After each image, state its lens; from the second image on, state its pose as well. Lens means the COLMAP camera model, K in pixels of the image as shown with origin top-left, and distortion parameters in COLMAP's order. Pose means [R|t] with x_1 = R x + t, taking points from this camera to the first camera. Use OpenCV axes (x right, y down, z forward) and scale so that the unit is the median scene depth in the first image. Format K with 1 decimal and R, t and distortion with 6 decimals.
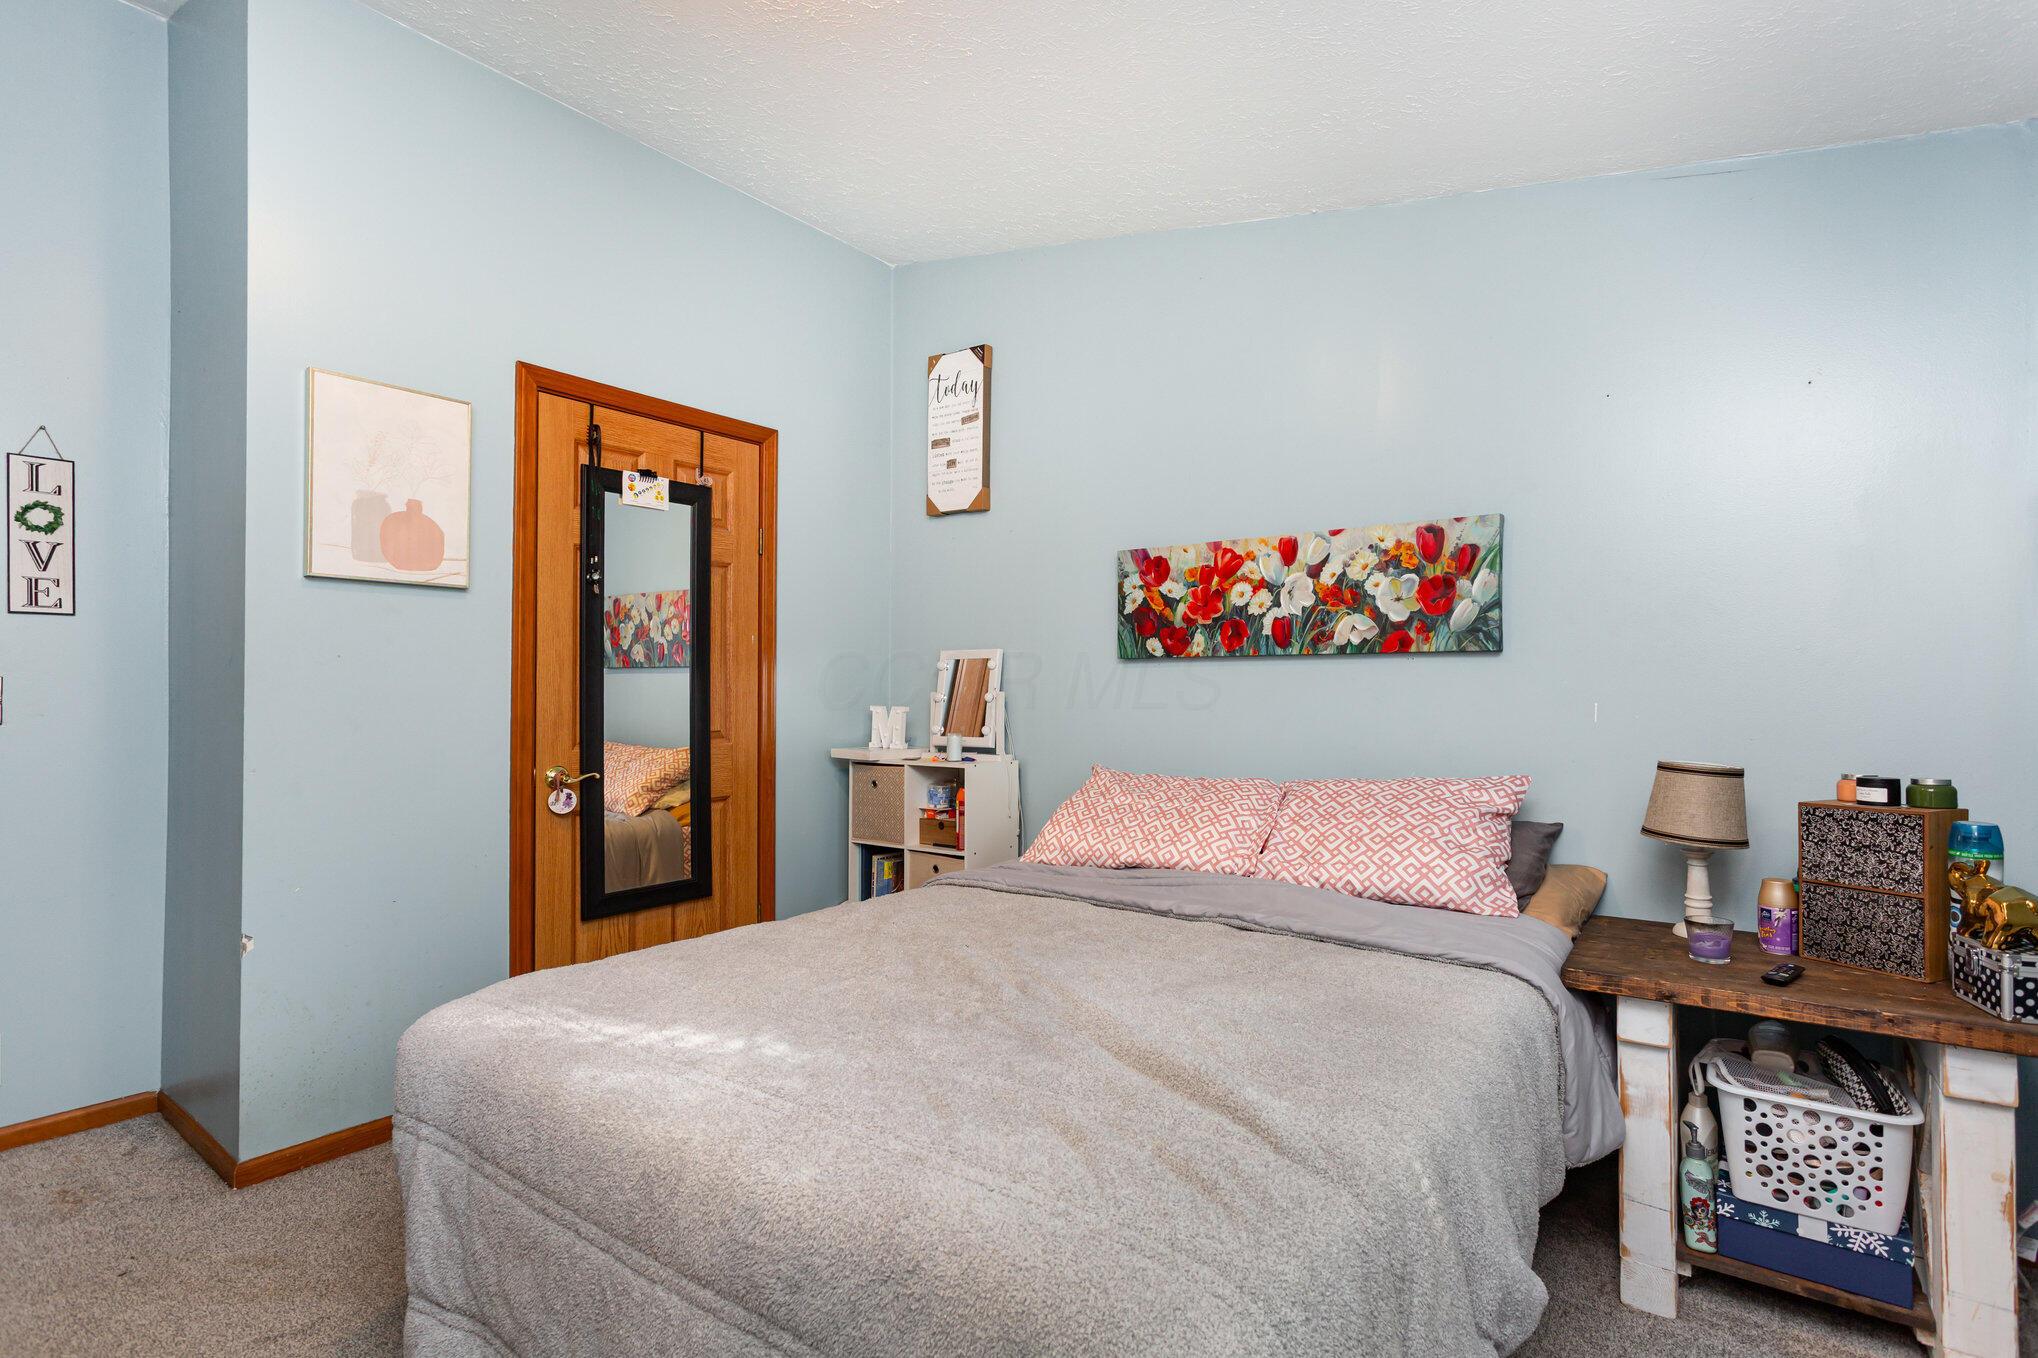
lens RADIAL K [[960.1, 0, 1013.9], [0, 960.1, 678.5], [0, 0, 1]] dist [0.019268, -0.000465]
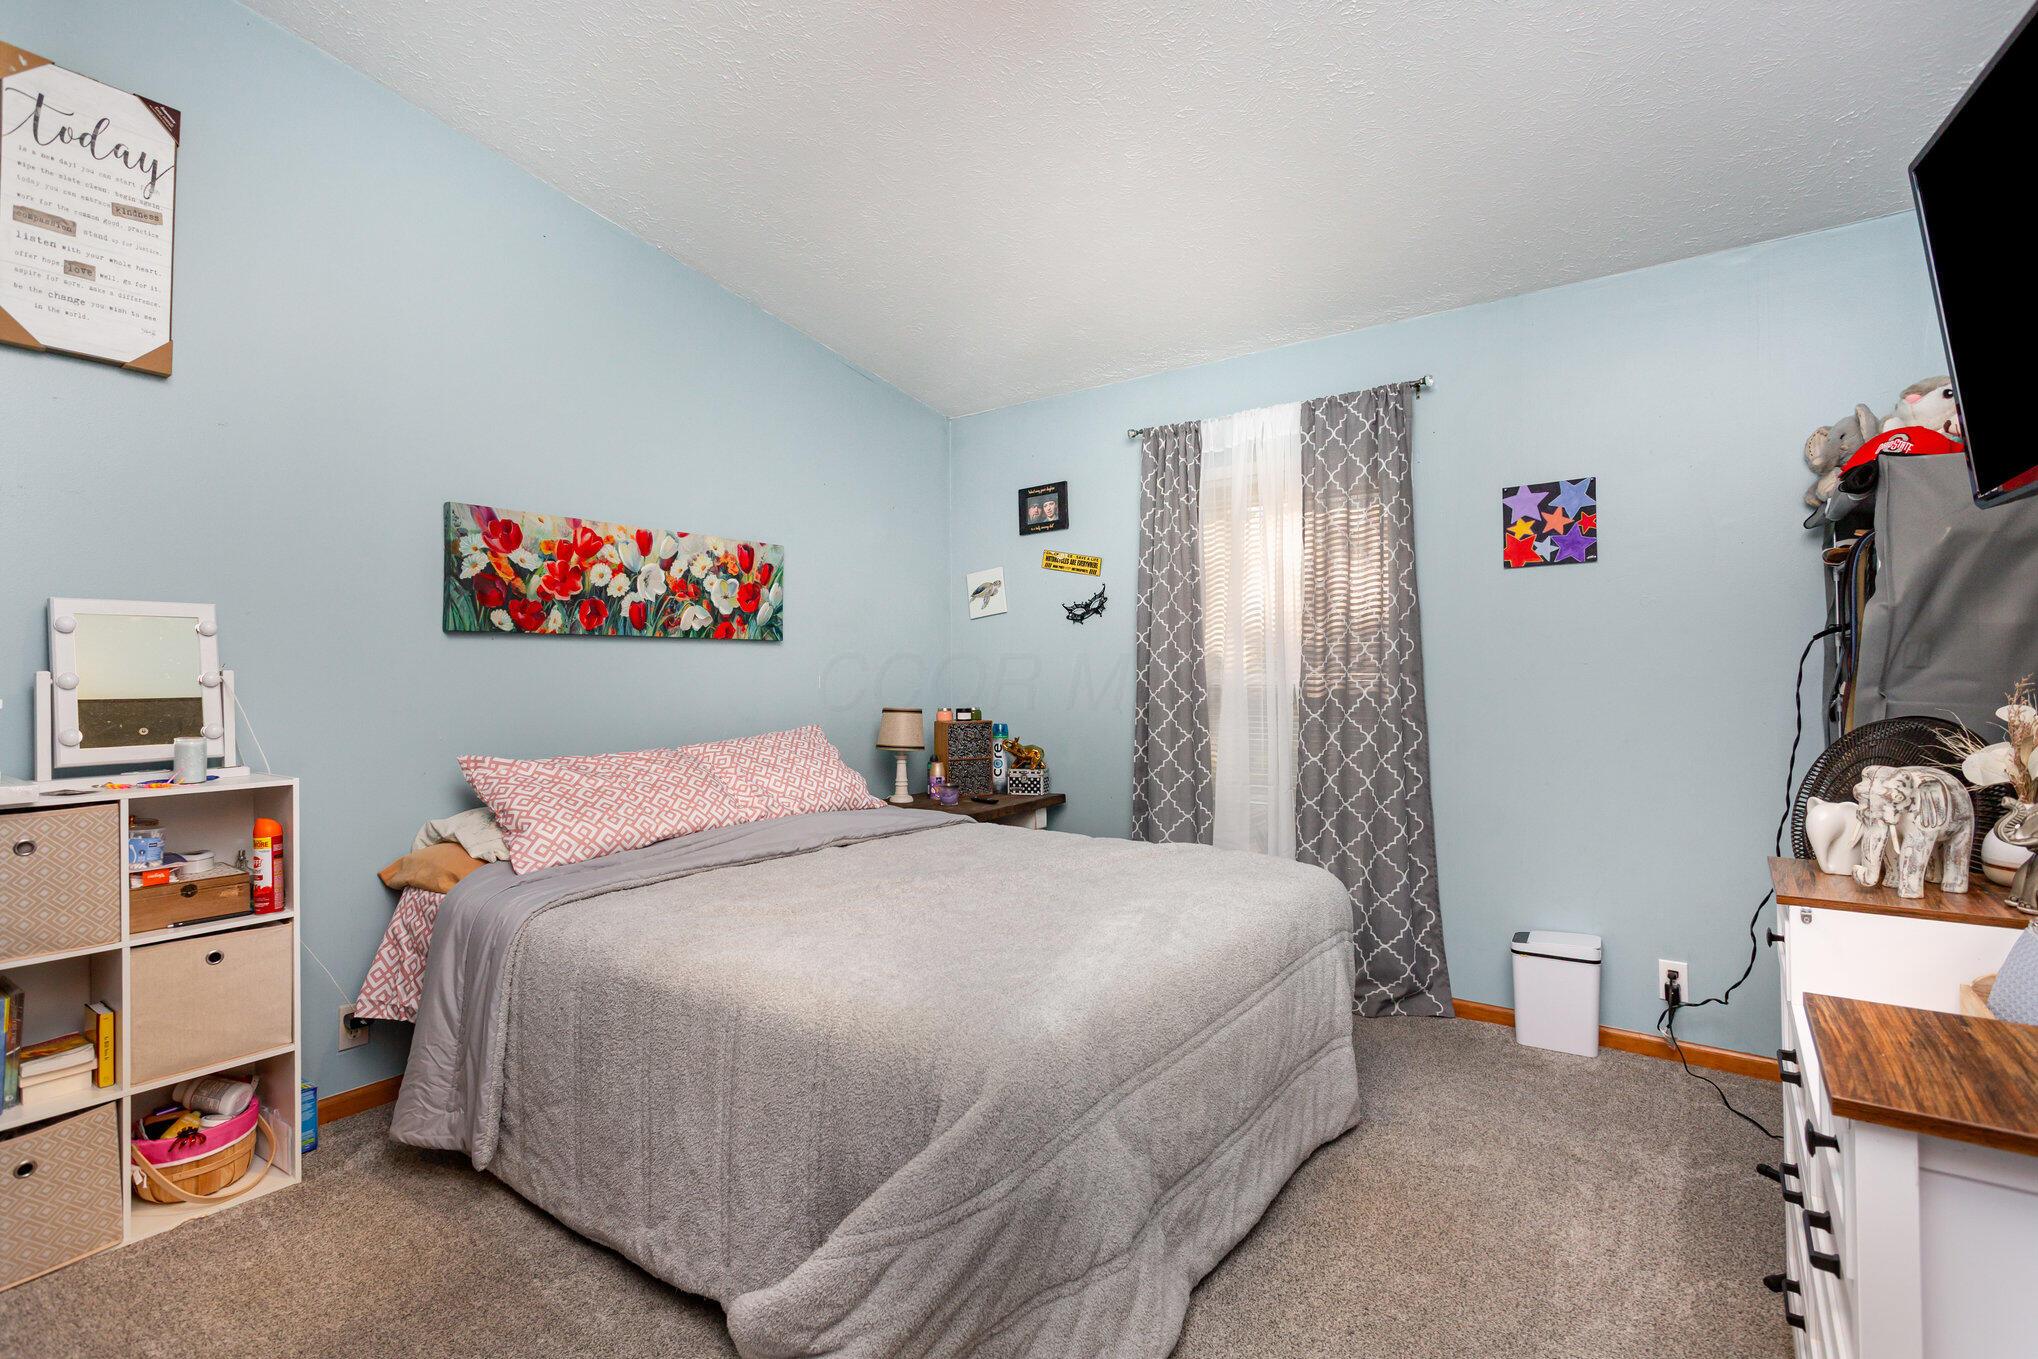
lens RADIAL K [[960.1, 0, 1016.4], [0, 960.1, 674.1], [0, 0, 1]] dist [0.019268, -0.000465]
pose [[0.005612, -0.002607, 0.999981, -0.809129], [-0.006277, 0.999977, 0.002642, 0.012902], [-0.999965, -0.006292, 0.005595, 0.558043]]
